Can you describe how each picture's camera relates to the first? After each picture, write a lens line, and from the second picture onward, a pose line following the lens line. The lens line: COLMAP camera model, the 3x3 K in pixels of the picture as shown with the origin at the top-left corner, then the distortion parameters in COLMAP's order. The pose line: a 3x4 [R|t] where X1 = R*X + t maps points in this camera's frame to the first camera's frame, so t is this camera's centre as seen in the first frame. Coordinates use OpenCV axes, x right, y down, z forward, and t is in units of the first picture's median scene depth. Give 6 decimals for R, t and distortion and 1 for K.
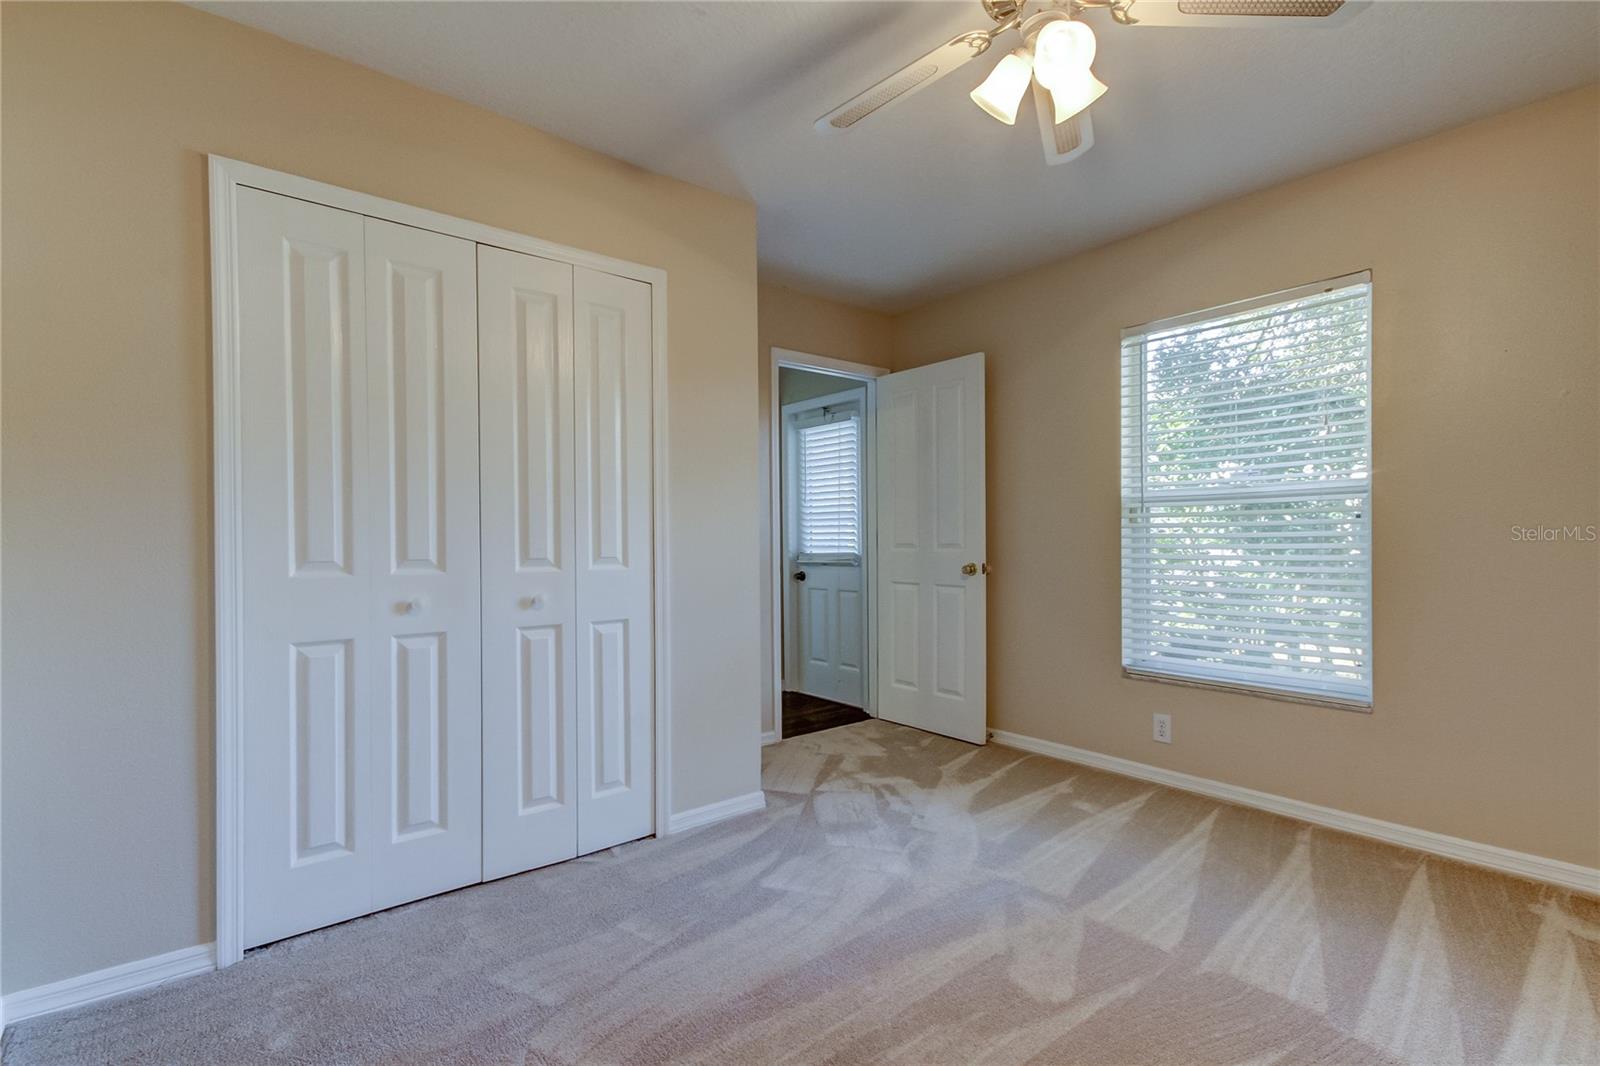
lens RADIAL K [[739.6, 0, 802.3], [0, 739.6, 537.9], [0, 0, 1]] dist [0.000198, -0.000176]
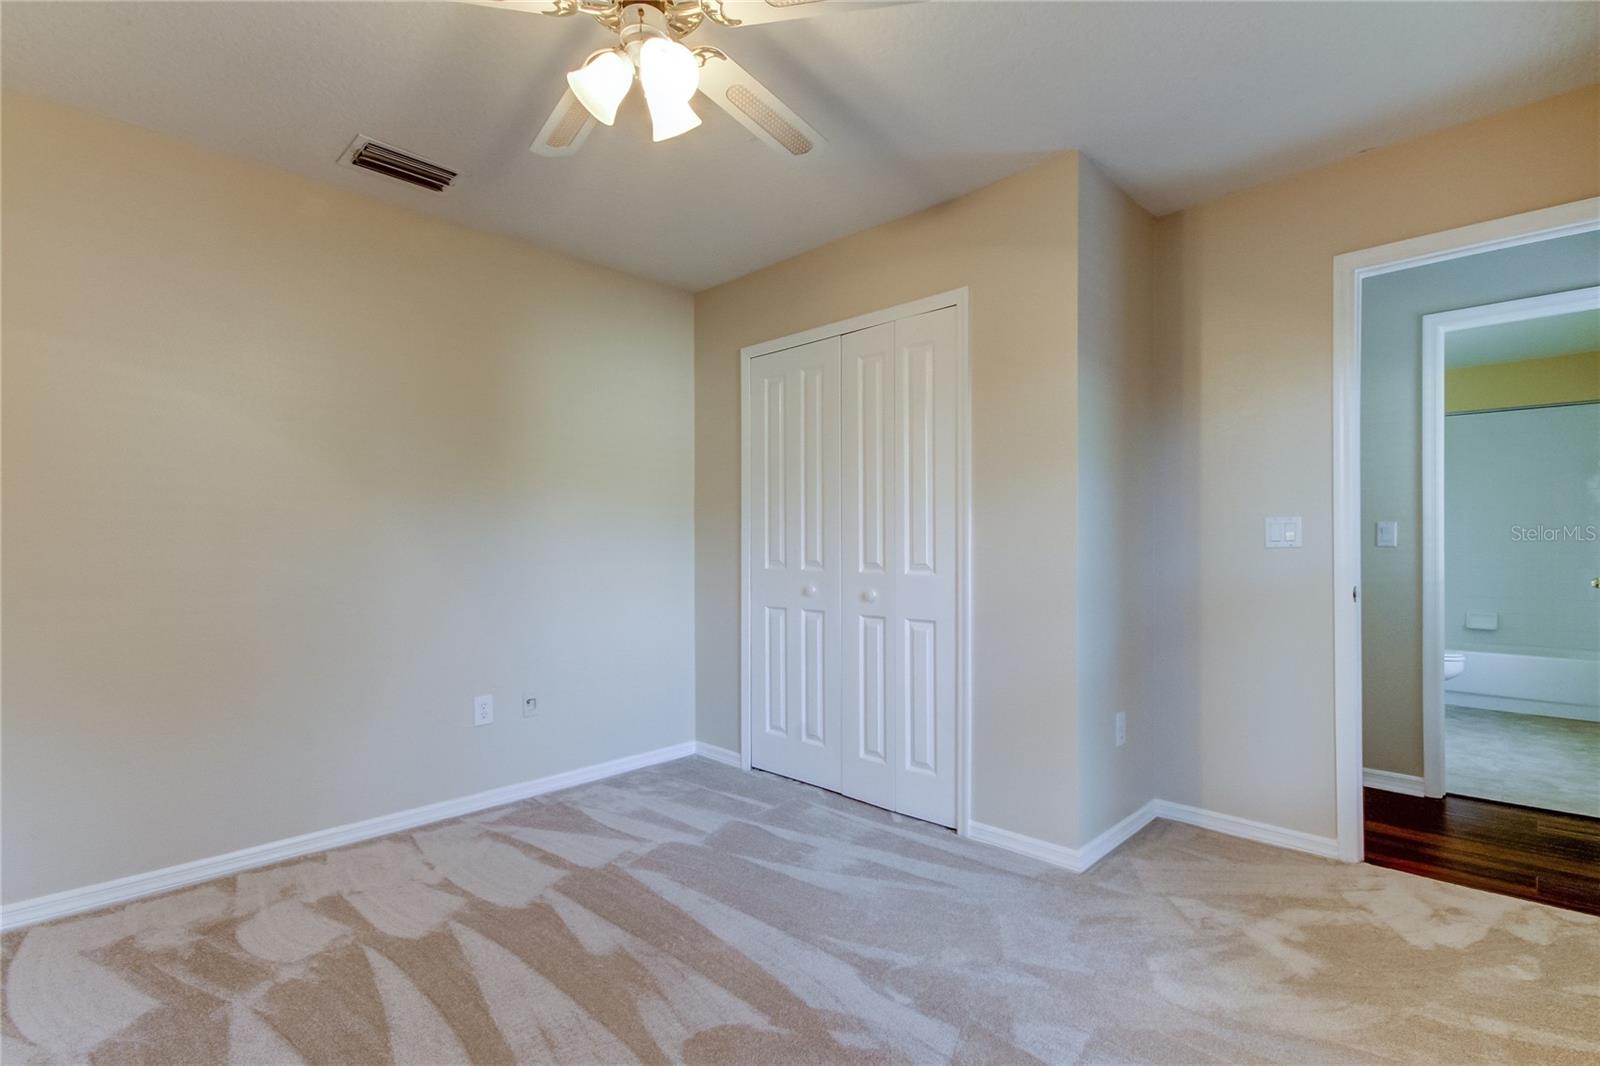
lens RADIAL K [[734.7, 0, 801.4], [0, 734.7, 552.6], [0, 0, 1]] dist [-0.000609, -0.000097]
pose [[0.111828, 0.005152, -0.993714, 1.604887], [0.000714, 0.999986, 0.005265, 0.004211], [0.993727, -0.001298, 0.111823, 1.321451]]
